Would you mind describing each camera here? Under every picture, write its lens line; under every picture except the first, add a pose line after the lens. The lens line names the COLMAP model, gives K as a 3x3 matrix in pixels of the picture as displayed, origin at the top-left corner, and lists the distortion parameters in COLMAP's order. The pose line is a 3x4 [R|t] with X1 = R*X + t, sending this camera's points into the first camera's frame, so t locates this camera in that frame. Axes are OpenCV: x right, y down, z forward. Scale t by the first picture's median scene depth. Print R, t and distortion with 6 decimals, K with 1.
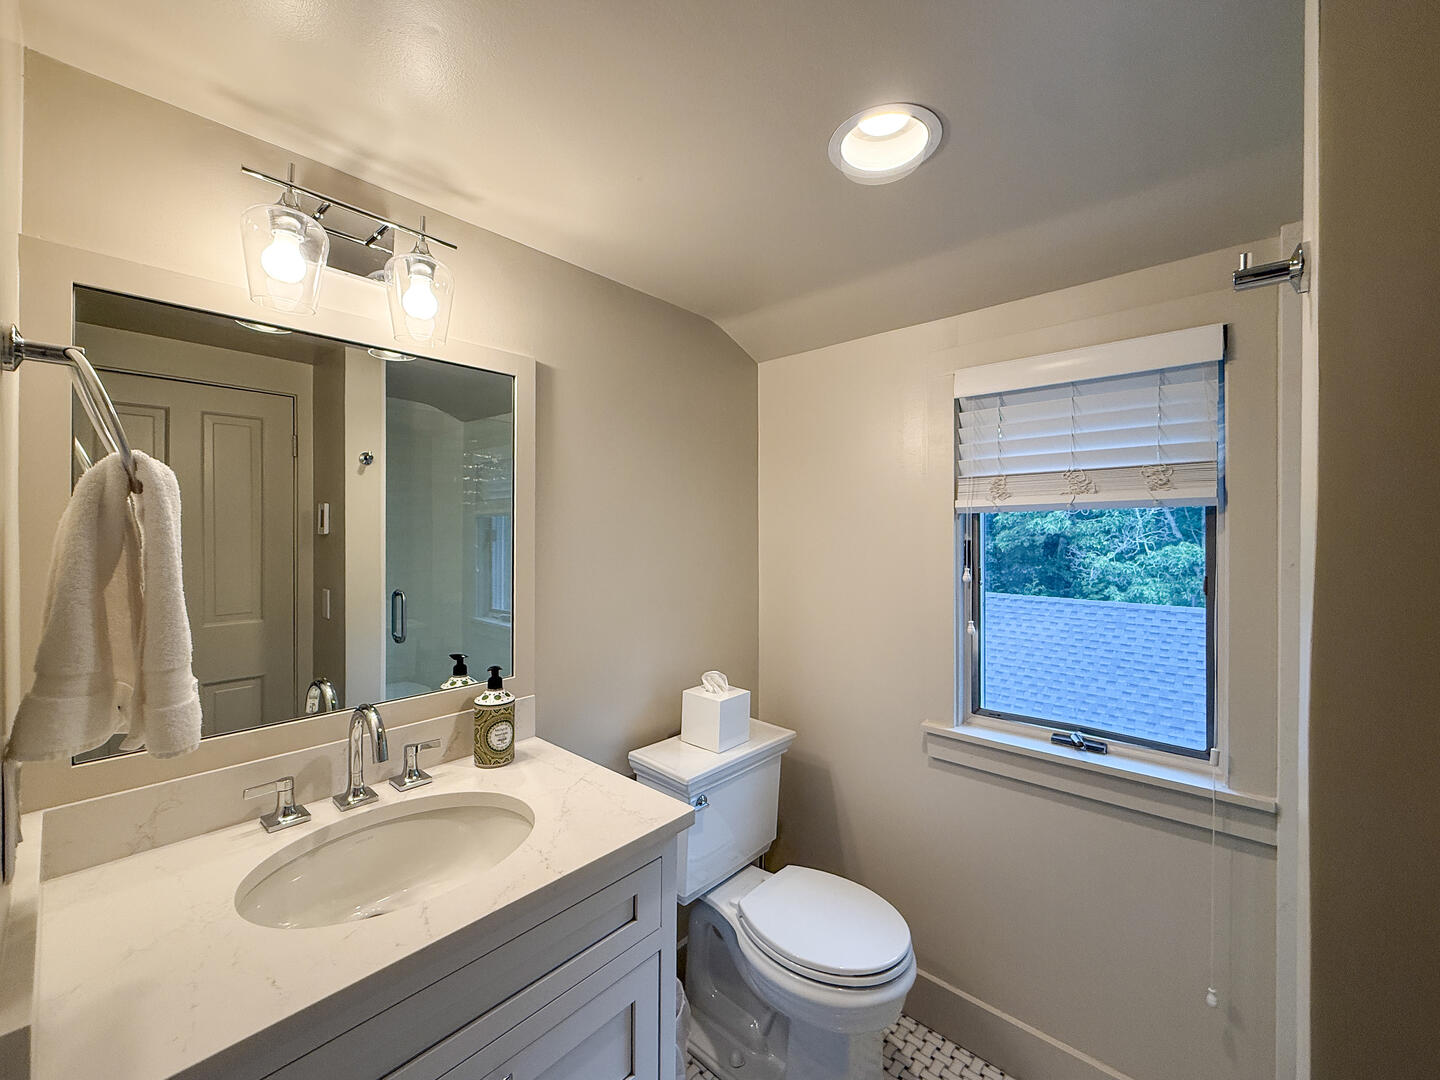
lens RADIAL K [[580.6, 0, 719.9], [0, 580.6, 534.6], [0, 0, 1]] dist [-0.002495, 0.000235]
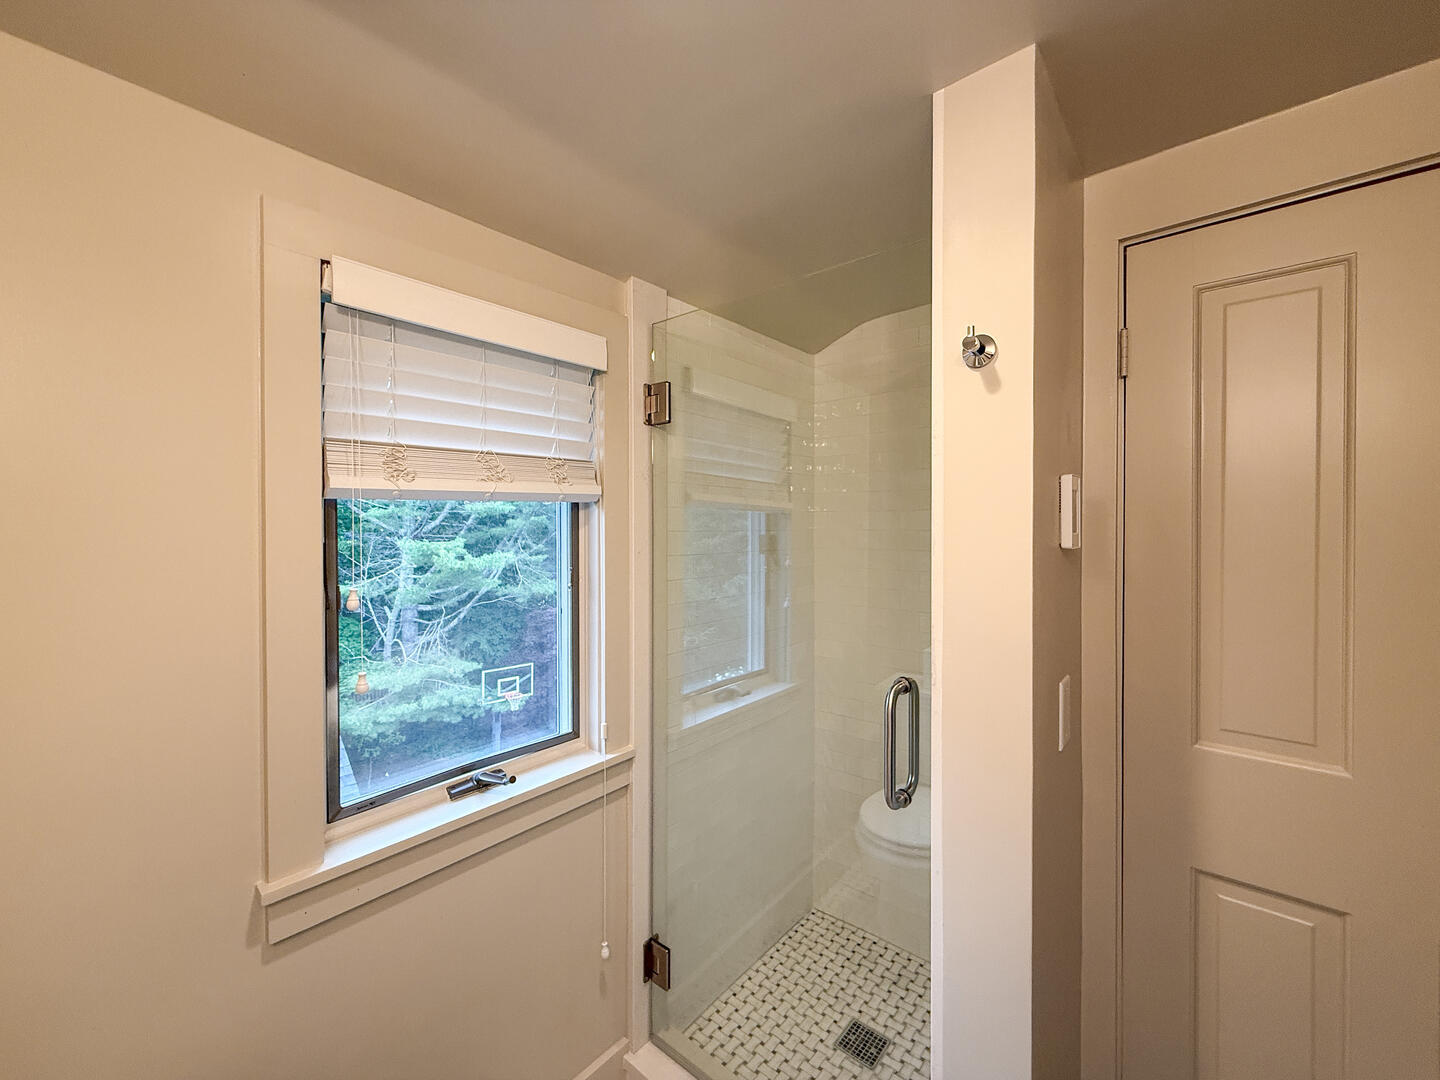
lens RADIAL K [[580.6, 0, 719.8], [0, 580.6, 533.3], [0, 0, 1]] dist [-0.002495, 0.000235]
pose [[-0.022006, -0.022909, 0.999495, -0.205332], [0.006338, 0.999714, 0.023054, -0.013066], [-0.999738, 0.006842, -0.021855, 0.671475]]
